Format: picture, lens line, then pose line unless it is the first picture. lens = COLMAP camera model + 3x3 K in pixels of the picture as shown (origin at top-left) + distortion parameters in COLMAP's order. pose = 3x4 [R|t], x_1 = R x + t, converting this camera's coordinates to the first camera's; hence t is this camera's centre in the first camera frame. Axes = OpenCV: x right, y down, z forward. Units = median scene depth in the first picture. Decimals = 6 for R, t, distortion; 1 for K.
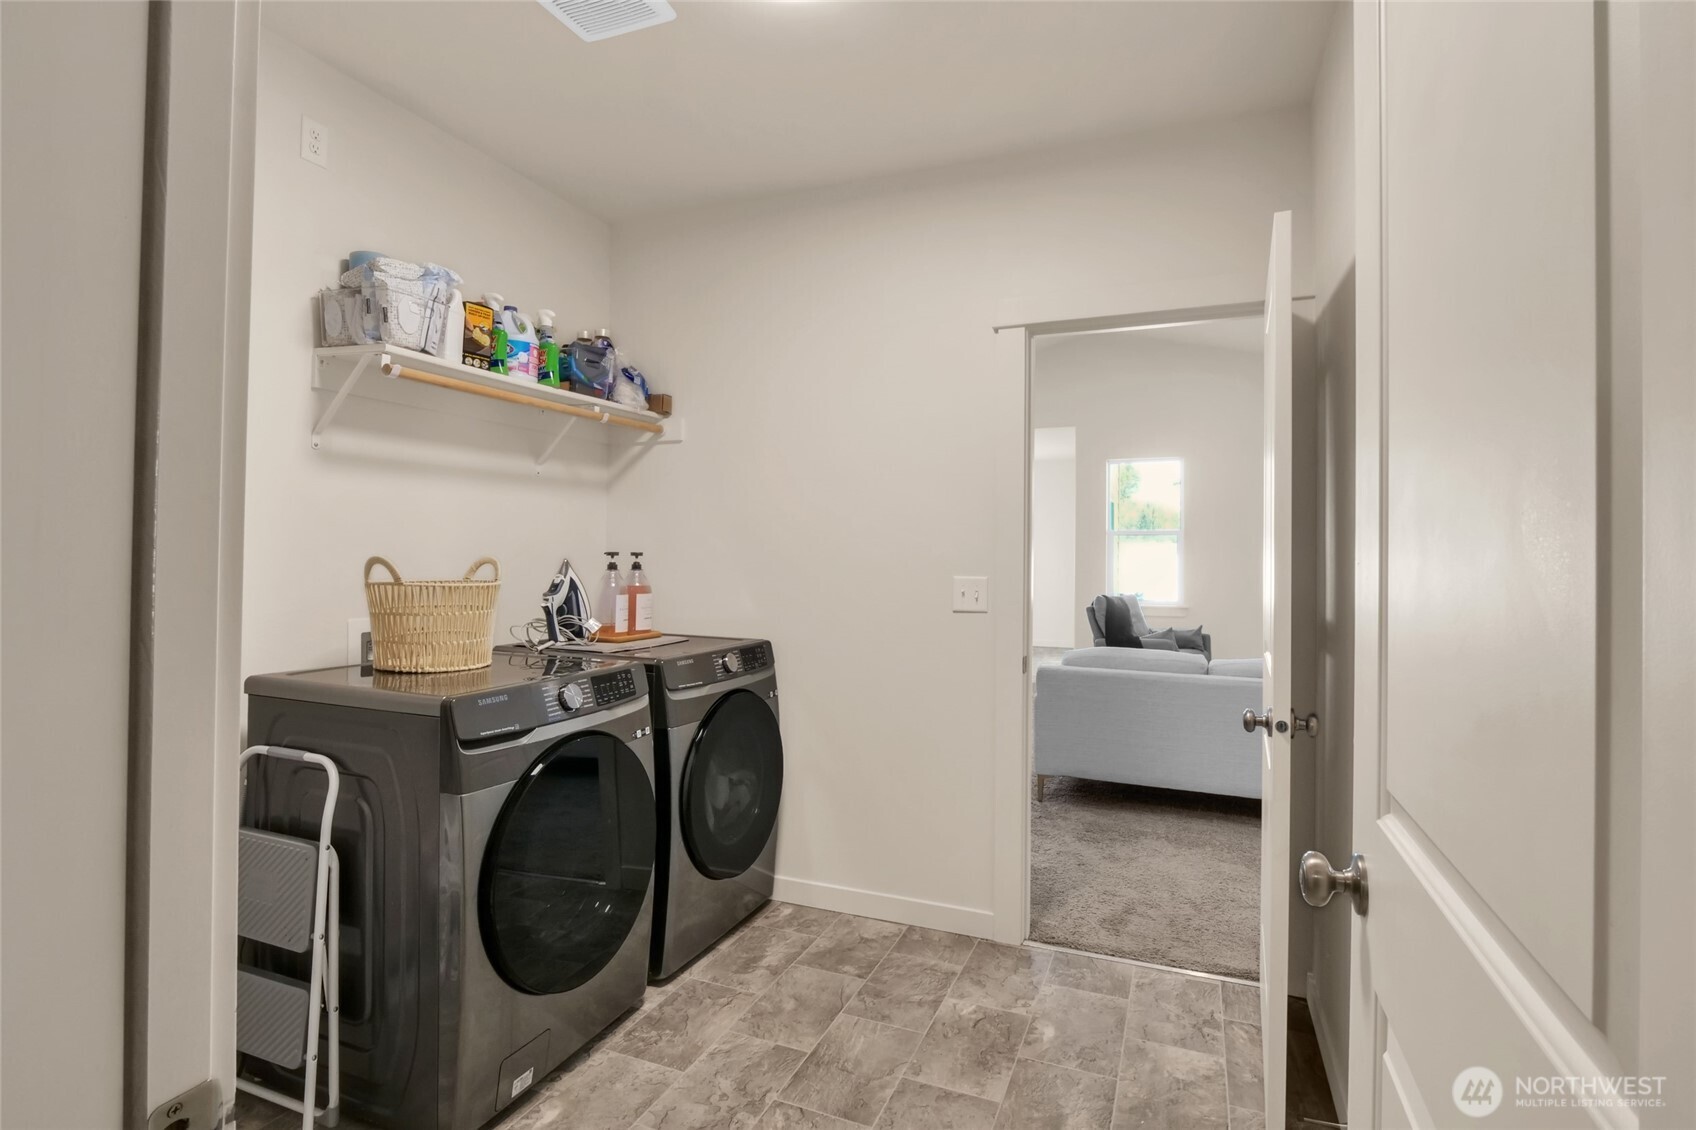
lens RADIAL K [[824.8, 0, 850.0], [0, 824.8, 558.7], [0, 0, 1]] dist [-0.027282, -0.001165]
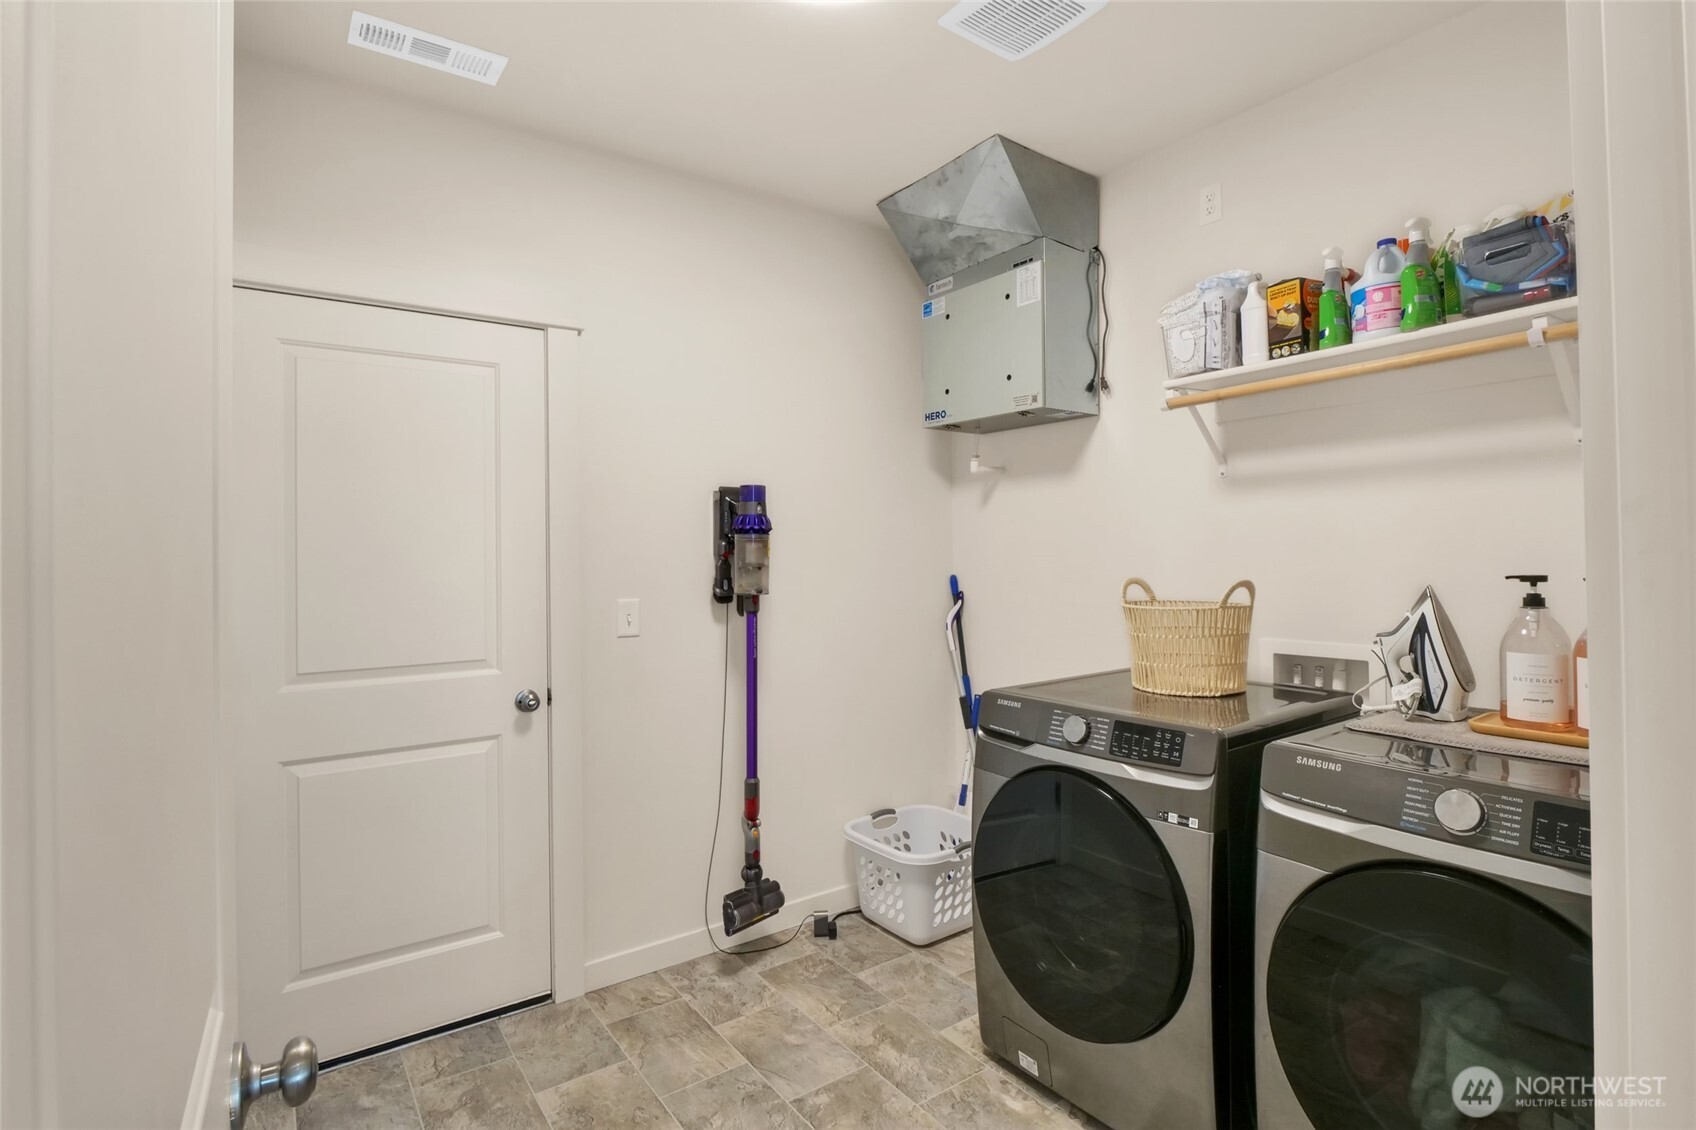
lens RADIAL K [[824.8, 0, 877.7], [0, 824.8, 553.9], [0, 0, 1]] dist [-0.027282, -0.001165]
pose [[-0.510607, -0.014431, -0.859693, 0.558710], [-0.004407, 0.999890, -0.014167, -0.016833], [0.859803, -0.003445, -0.510614, 1.228669]]
